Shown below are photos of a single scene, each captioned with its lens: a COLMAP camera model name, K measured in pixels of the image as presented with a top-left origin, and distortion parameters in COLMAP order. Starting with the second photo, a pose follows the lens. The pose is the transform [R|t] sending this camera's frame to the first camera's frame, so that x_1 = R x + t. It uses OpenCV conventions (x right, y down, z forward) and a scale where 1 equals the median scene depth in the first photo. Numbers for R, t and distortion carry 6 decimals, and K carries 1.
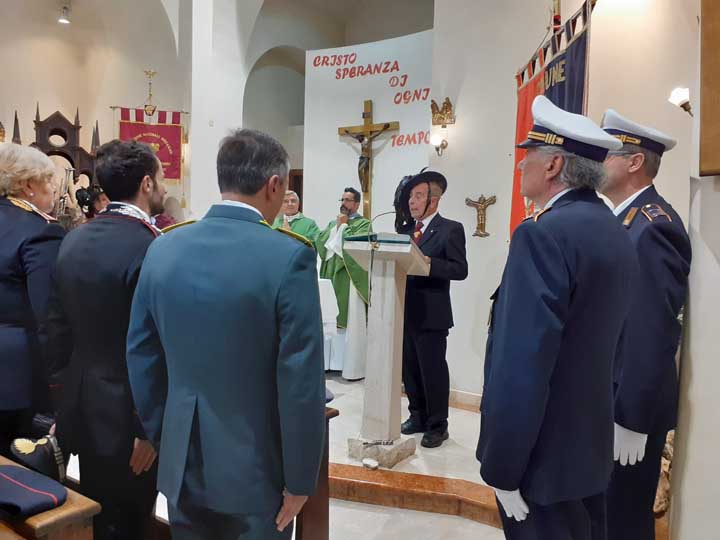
lens RADIAL K [[577.2, 0, 357.0], [0, 577.2, 271.5], [0, 0, 1]] dist [0.072488, -0.039552]
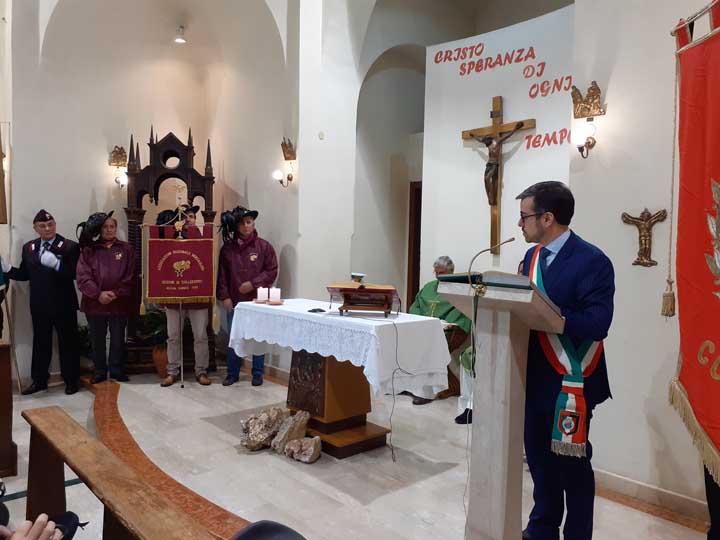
lens RADIAL K [[577.2, 0, 371.9], [0, 577.2, 261.3], [0, 0, 1]] dist [0.072488, -0.039552]
pose [[0.973902, -0.006330, -0.226879, 0.043232], [-0.000658, 0.999528, -0.030712, -0.039510], [0.226967, 0.030060, 0.973439, 0.191562]]
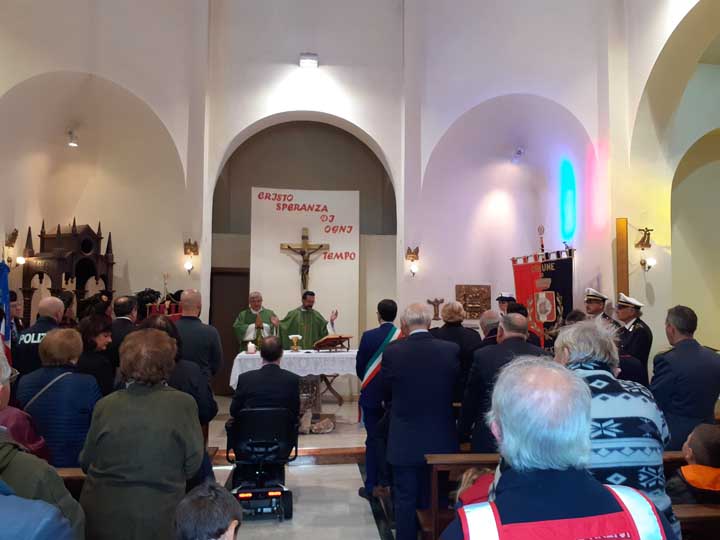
lens RADIAL K [[577.2, 0, 360.6], [0, 577.2, 269.2], [0, 0, 1]] dist [0.072488, -0.039552]
pose [[0.766874, 0.011909, 0.641687, -1.106855], [0.058381, 0.994388, -0.088225, -0.068101], [-0.639136, 0.105120, 0.761876, -0.279466]]
